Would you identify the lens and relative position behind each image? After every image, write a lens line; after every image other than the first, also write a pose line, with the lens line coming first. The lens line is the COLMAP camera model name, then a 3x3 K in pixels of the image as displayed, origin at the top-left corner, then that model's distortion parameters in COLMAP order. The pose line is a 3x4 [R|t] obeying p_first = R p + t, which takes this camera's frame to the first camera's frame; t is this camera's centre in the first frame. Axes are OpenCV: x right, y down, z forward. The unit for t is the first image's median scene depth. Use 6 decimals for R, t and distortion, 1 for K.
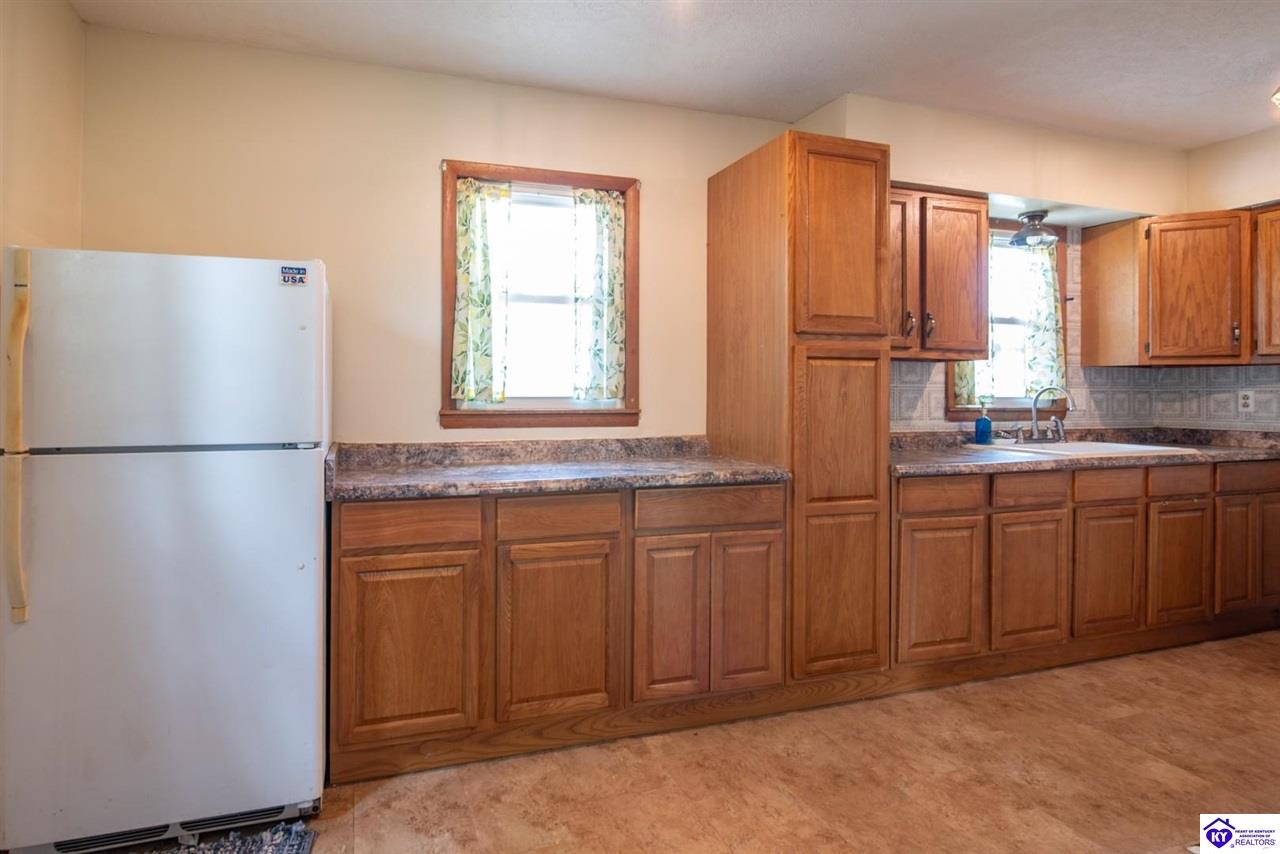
lens RADIAL K [[671.8, 0, 582.4], [0, 671.8, 399.0], [0, 0, 1]] dist [-0.019206, 0.003011]
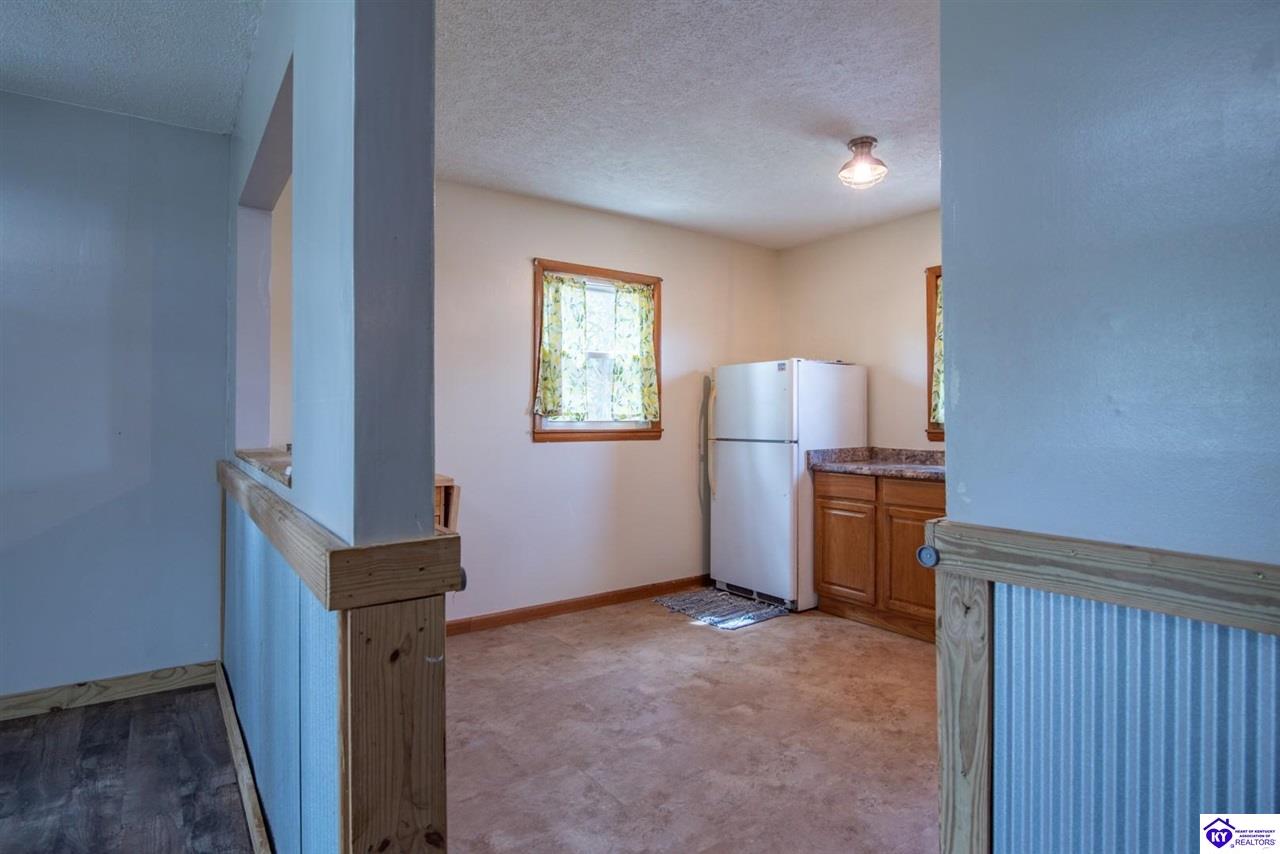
lens RADIAL K [[671.8, 0, 641.4], [0, 671.8, 416.1], [0, 0, 1]] dist [-0.019206, 0.003011]
pose [[0.306291, -0.002601, -0.951934, 1.407366], [-0.005765, 0.999973, -0.004587, -0.004615], [0.951921, 0.006893, 0.306267, -0.152468]]
